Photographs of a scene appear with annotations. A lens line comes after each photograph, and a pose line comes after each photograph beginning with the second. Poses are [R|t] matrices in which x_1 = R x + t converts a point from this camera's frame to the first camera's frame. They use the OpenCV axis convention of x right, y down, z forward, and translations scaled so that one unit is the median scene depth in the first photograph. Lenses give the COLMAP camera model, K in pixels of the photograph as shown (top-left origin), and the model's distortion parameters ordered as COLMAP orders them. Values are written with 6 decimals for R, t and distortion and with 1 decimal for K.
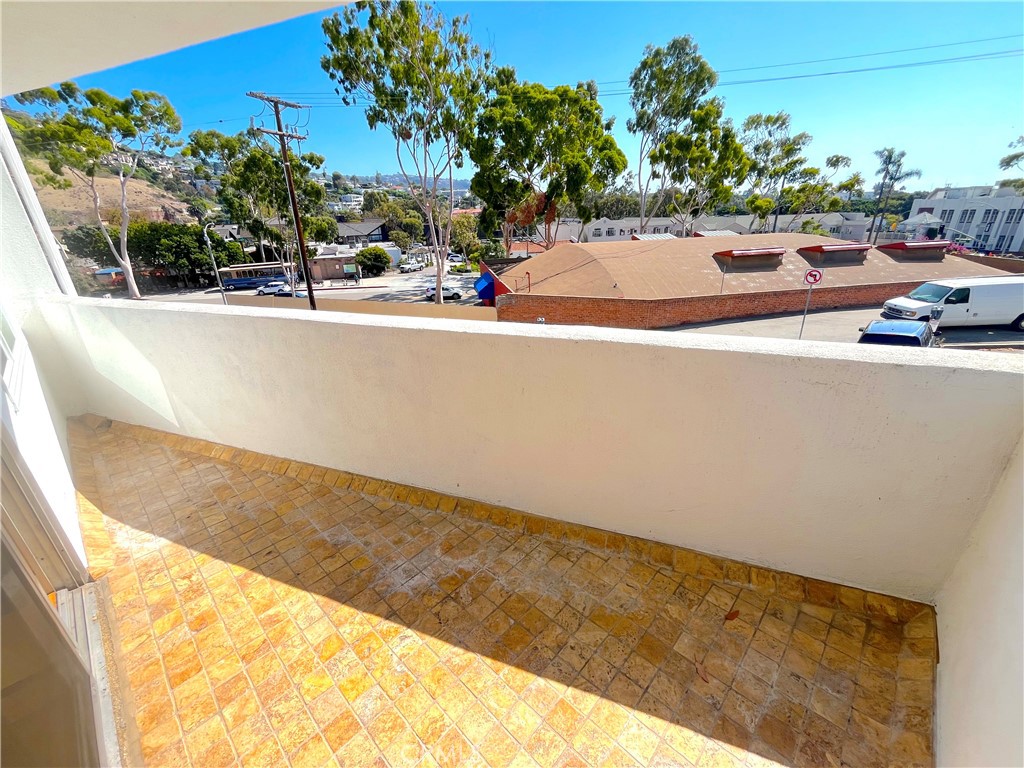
lens RADIAL K [[419.4, 0, 510.0], [0, 419.4, 382.9], [0, 0, 1]] dist [-0.003032, -0.000083]
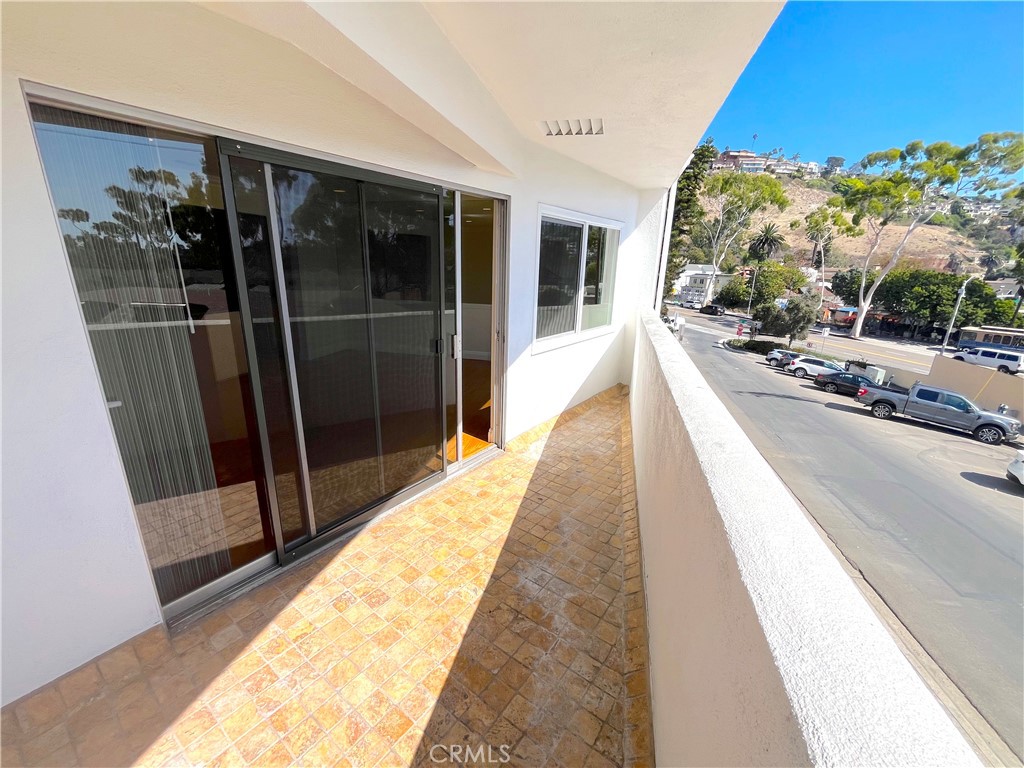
lens RADIAL K [[419.4, 0, 511.3], [0, 419.4, 382.9], [0, 0, 1]] dist [-0.003032, -0.000083]
pose [[0.120496, 0.312436, -0.942266, 0.608801], [-0.403321, 0.882720, 0.241116, -0.227704], [0.907090, 0.350982, 0.232376, 0.492332]]
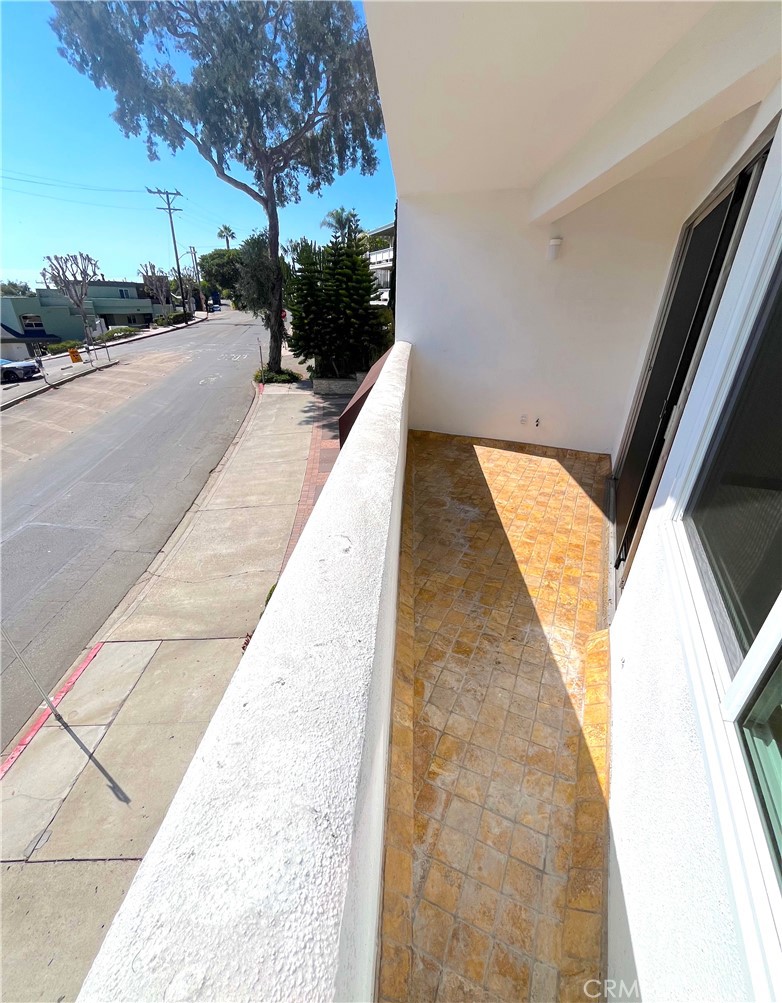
lens RADIAL K [[425.4, 0, 389.6], [0, 425.4, 510.0], [0, 0, 1]] dist [0.002243, 0.000158]
pose [[-0.308131, -0.396783, 0.864650, -1.609398], [0.353423, 0.796084, 0.491266, -0.502023], [-0.883260, 0.456962, -0.105066, 1.430301]]
